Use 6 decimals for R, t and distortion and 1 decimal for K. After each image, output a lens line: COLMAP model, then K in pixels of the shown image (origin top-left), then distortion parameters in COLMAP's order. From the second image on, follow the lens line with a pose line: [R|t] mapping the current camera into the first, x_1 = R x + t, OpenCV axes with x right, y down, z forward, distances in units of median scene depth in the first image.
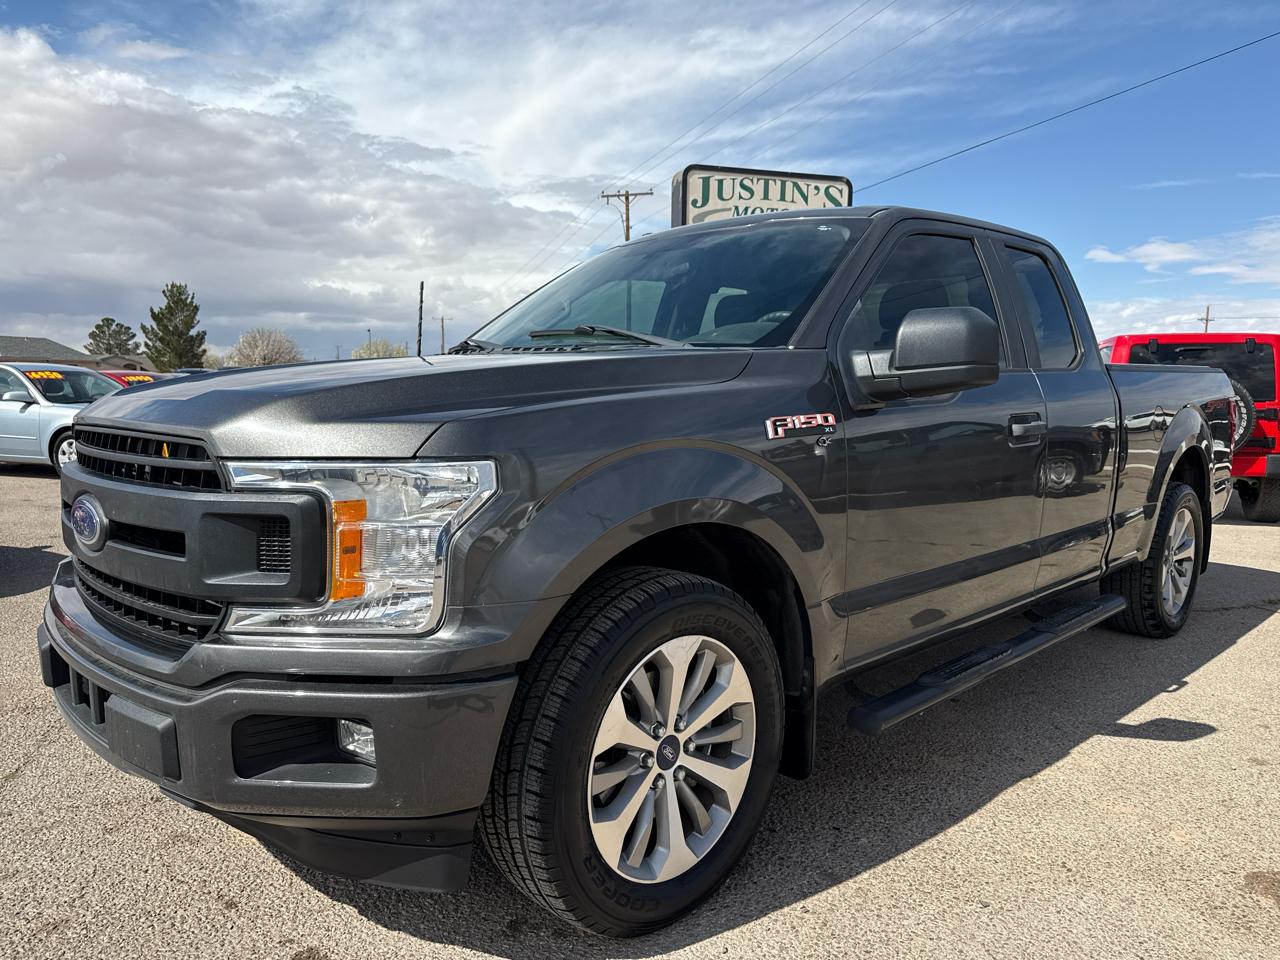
lens RADIAL K [[918.8, 0, 634.3], [0, 918.8, 481.6], [0, 0, 1]] dist [0.000276, -0.008667]
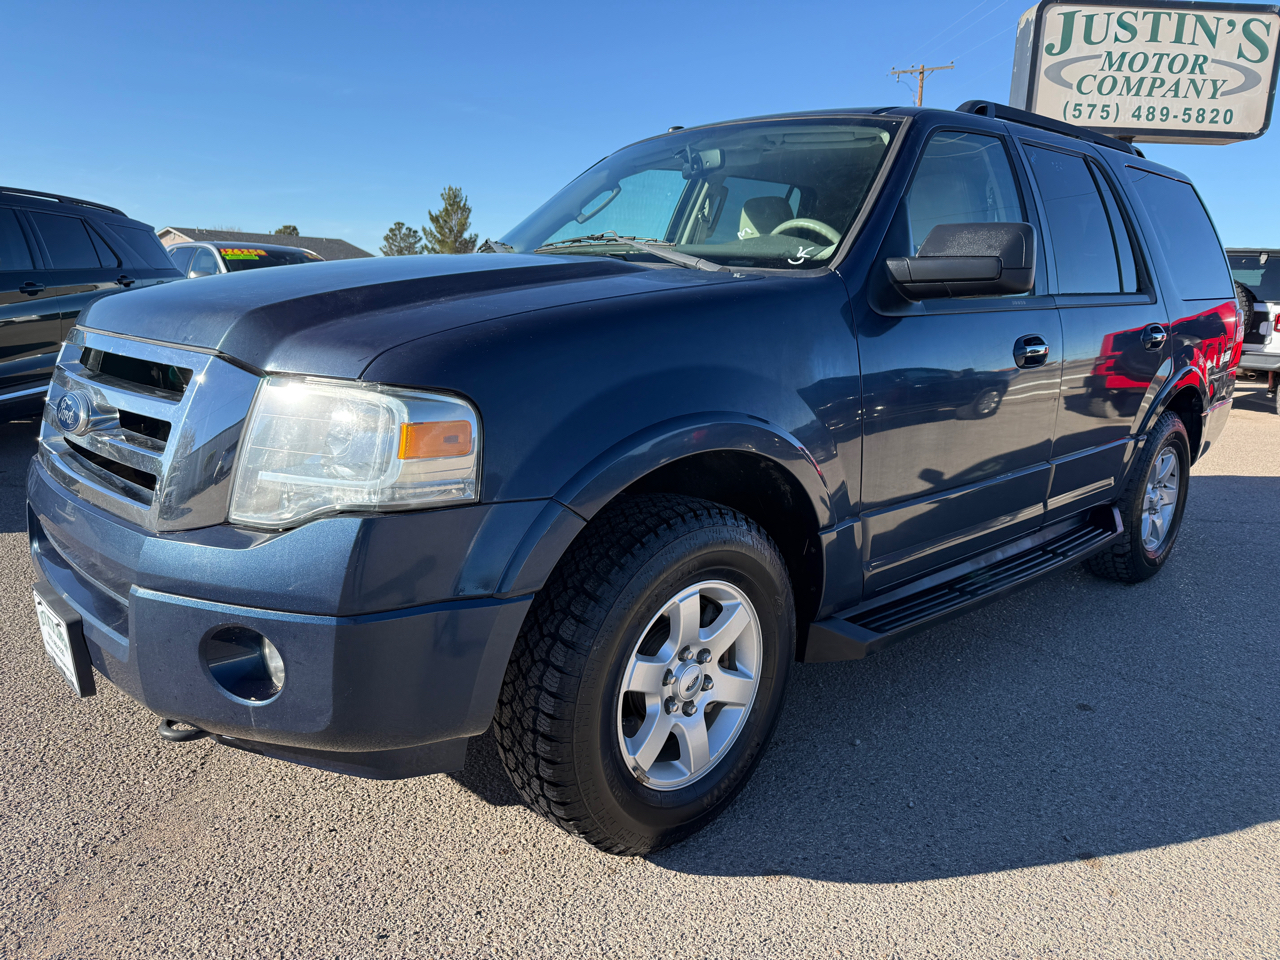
lens RADIAL K [[905.3, 0, 633.1], [0, 905.3, 469.2], [0, 0, 1]] dist [-0.003011, -0.002482]
pose [[0.963626, 0.075545, -0.256353, -0.046228], [-0.052133, 0.993924, 0.096935, -0.016560], [0.262119, -0.080045, 0.961710, 0.173561]]
